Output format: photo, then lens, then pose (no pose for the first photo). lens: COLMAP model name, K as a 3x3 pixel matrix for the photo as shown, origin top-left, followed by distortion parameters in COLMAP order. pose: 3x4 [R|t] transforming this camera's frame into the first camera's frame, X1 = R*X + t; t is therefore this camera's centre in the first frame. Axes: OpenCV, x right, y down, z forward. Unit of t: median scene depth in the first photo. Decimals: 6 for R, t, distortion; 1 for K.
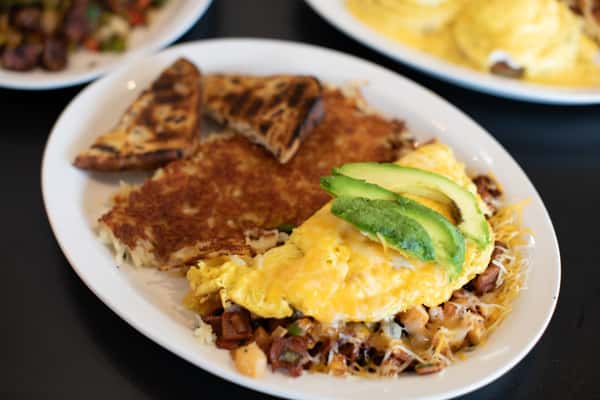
lens RADIAL K [[927.0, 0, 300.0], [0, 927.0, 200.0], [0, 0, 1]] dist [-0.195448, 0.105866]
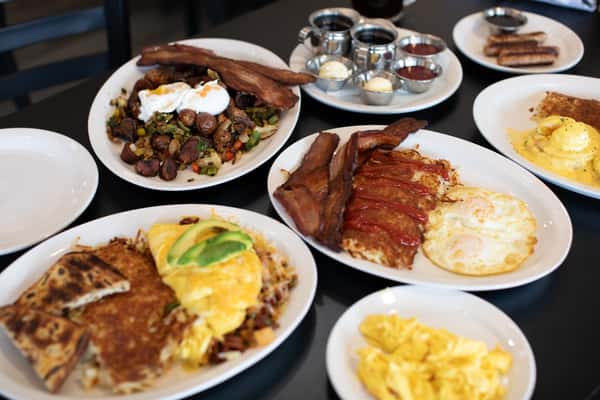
lens RADIAL K [[934.3, 0, 300.8], [0, 934.3, 185.0], [0, 0, 1]] dist [-0.223349, 0.489968]
pose [[0.333676, -0.584020, 0.739987, -1.003326], [0.670071, 0.699080, 0.249585, -0.368458], [-0.663073, 0.412563, 0.624601, -0.258819]]
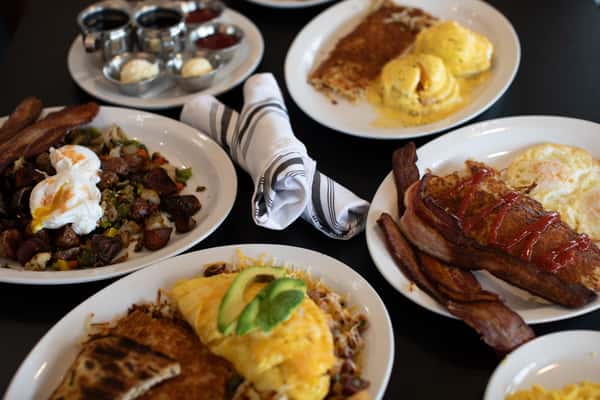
lens RADIAL K [[934.3, 0, 300.8], [0, 934.3, 185.0], [0, 0, 1]] dist [-0.223349, 0.489968]
pose [[0.112710, -0.668899, 0.734759, -0.797416], [0.714345, 0.568545, 0.408005, -0.612711], [-0.690657, 0.478885, 0.541905, 0.045748]]
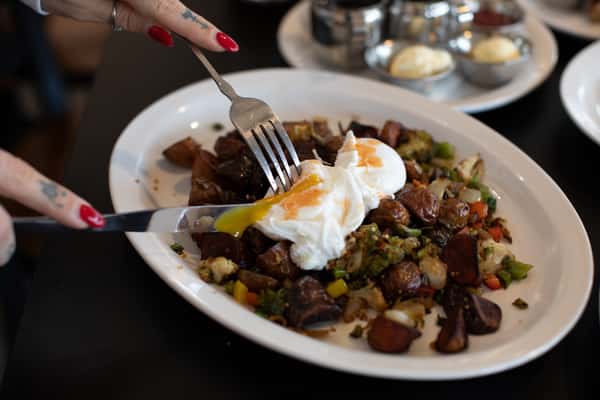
lens RADIAL K [[927.0, 0, 300.0], [0, 927.0, 200.0], [0, 0, 1]] dist [-0.195448, 0.105866]
pose [[0.776578, -0.392416, 0.492885, -0.191651], [0.450038, 0.893008, 0.001910, -0.252673], [-0.440899, 0.220333, 0.870093, 0.331743]]
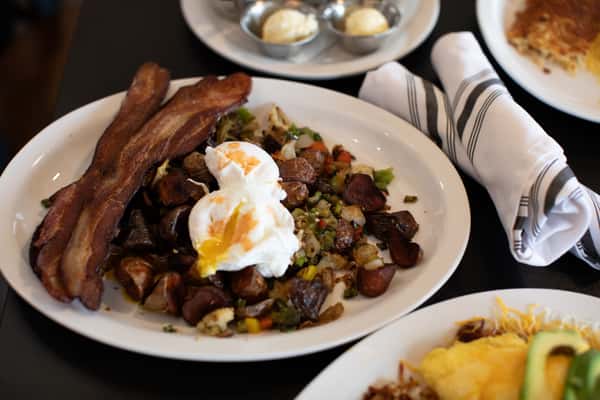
lens RADIAL K [[927.0, 0, 300.0], [0, 927.0, 200.0], [0, 0, 1]] dist [-0.195448, 0.105866]
pose [[0.070167, -0.759137, 0.647138, -0.390309], [0.691611, 0.504521, 0.516849, -0.789335], [-0.718854, 0.411302, 0.560428, 0.505829]]
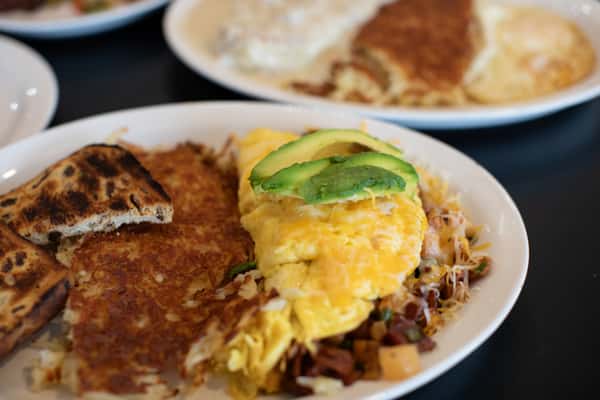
lens RADIAL K [[927.0, 0, 300.0], [0, 927.0, 200.0], [0, 0, 1]] dist [-0.195448, 0.105866]
pose [[0.587356, -0.494004, 0.641072, -0.488444], [0.571391, 0.814086, 0.103813, -0.077821], [-0.573171, 0.305327, 0.760428, 0.290873]]
